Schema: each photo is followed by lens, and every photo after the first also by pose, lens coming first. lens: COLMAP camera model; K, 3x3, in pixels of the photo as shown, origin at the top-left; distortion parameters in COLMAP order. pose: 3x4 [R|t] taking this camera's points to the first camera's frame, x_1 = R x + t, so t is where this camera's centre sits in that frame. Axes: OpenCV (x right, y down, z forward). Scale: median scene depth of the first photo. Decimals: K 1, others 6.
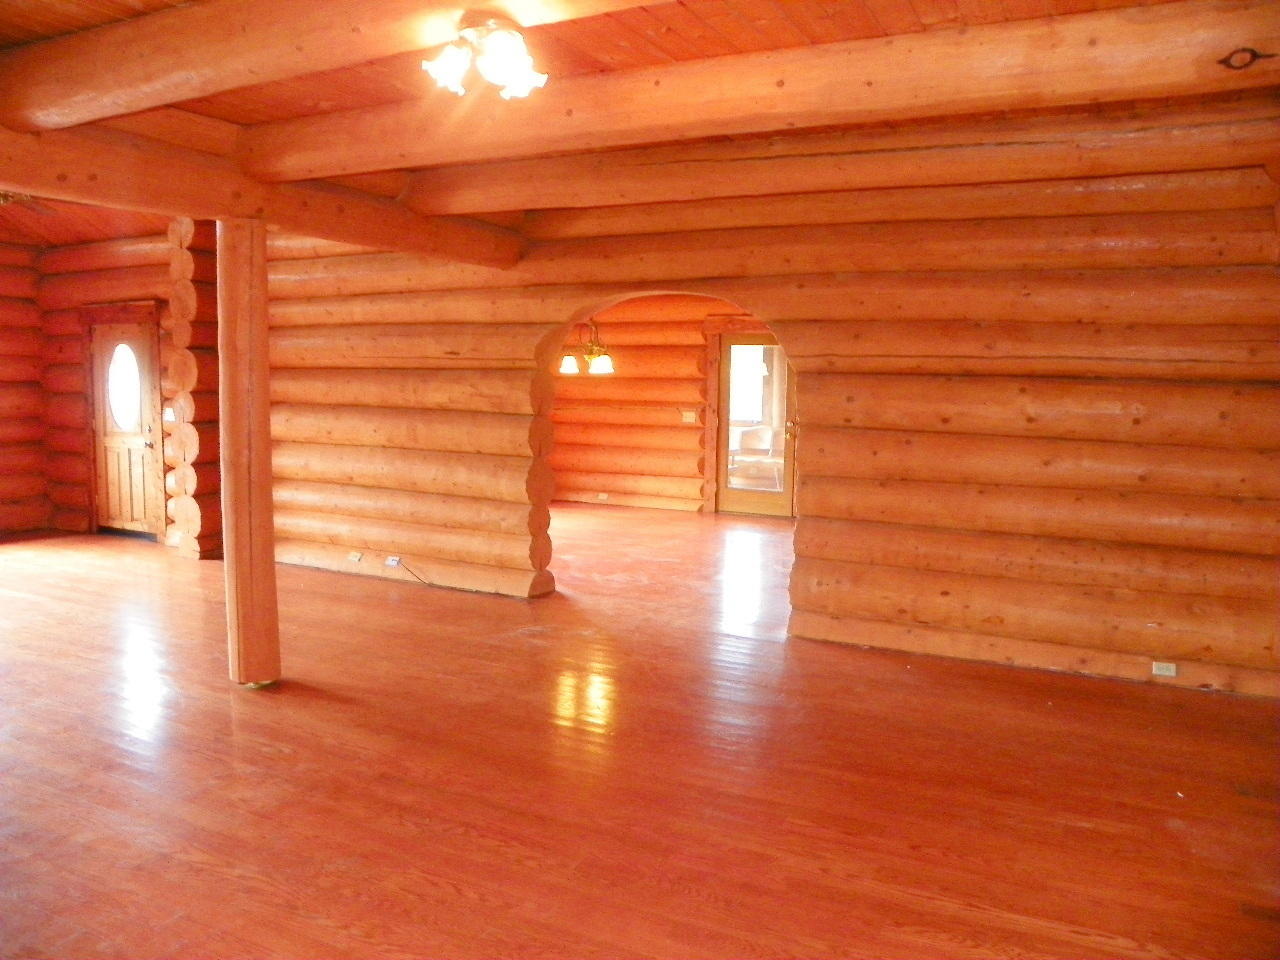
lens RADIAL K [[975.2, 0, 639.1], [0, 975.2, 479.0], [0, 0, 1]] dist [-0.151563, 0.083897]
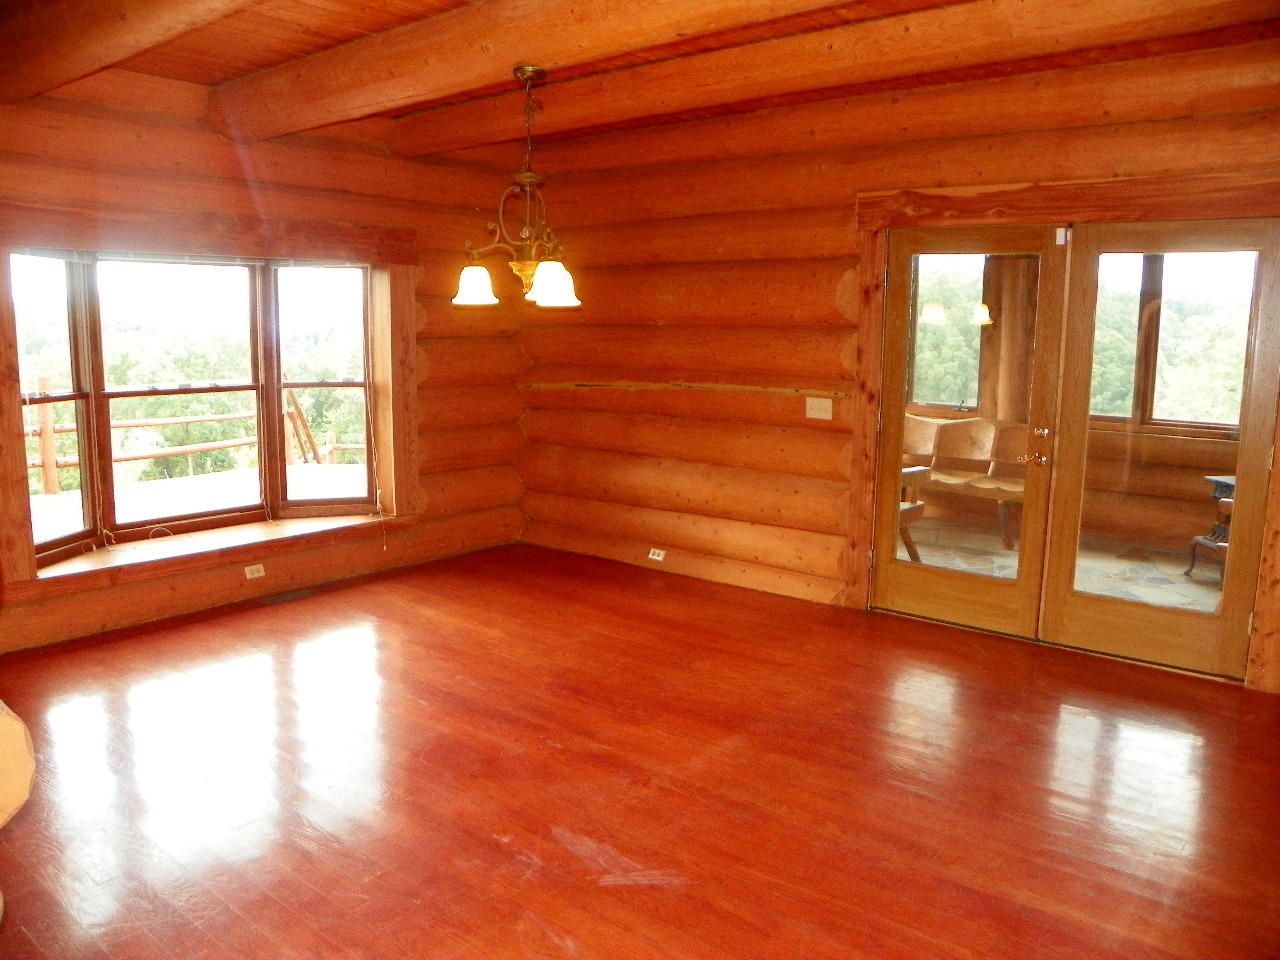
lens RADIAL K [[975.2, 0, 638.5], [0, 975.2, 476.4], [0, 0, 1]] dist [-0.151563, 0.083897]
pose [[0.977161, 0.033454, -0.209848, 0.055298], [-0.024675, 0.998713, 0.044316, -0.041403], [0.211061, -0.038126, 0.976729, 0.440686]]
